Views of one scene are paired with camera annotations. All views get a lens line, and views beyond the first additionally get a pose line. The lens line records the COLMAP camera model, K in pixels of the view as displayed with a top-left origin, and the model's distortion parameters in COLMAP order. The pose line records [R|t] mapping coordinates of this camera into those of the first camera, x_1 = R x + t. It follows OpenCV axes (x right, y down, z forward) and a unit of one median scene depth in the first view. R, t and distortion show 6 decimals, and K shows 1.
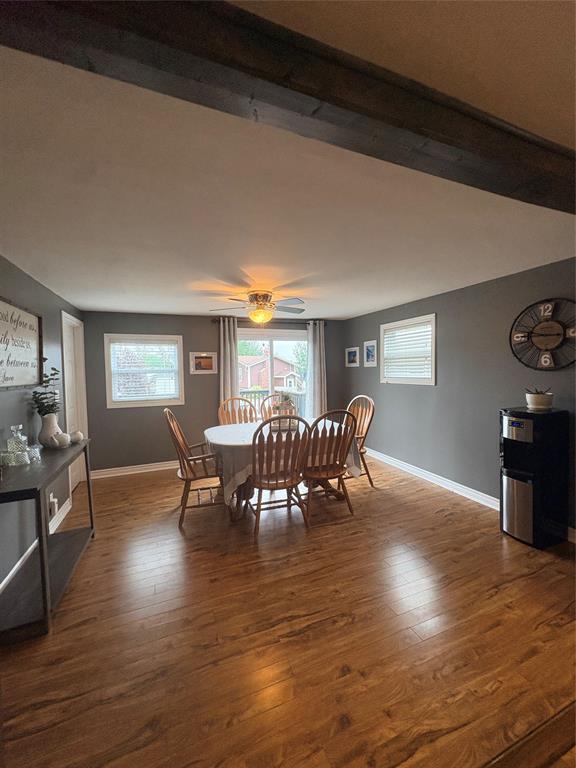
lens RADIAL K [[305.6, 0, 288.0], [0, 305.6, 384.0], [0, 0, 1]] dist [-0.001630, 0.000093]
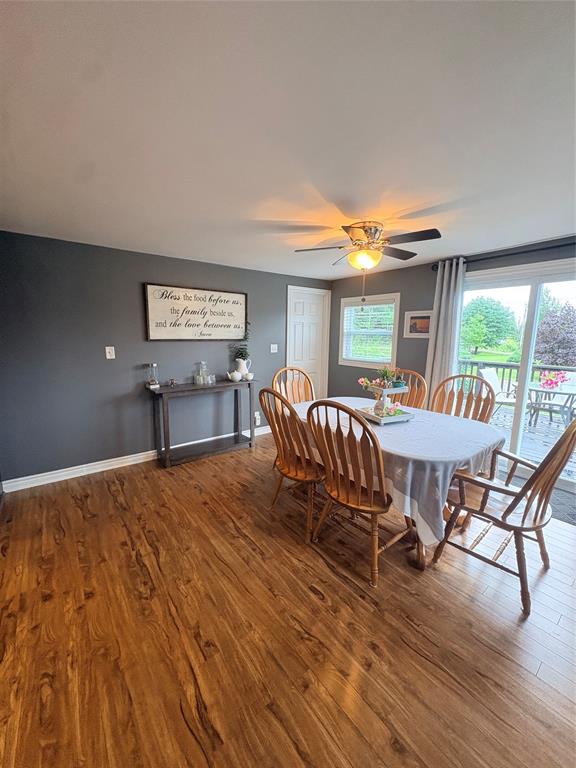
lens RADIAL K [[305.6, 0, 288.0], [0, 305.6, 384.0], [0, 0, 1]] dist [-0.001630, 0.000093]
pose [[0.281476, 0.179849, -0.942563, 0.756576], [-0.060259, 0.983653, 0.169694, -0.053308], [0.957674, 0.009033, 0.287712, 0.774874]]
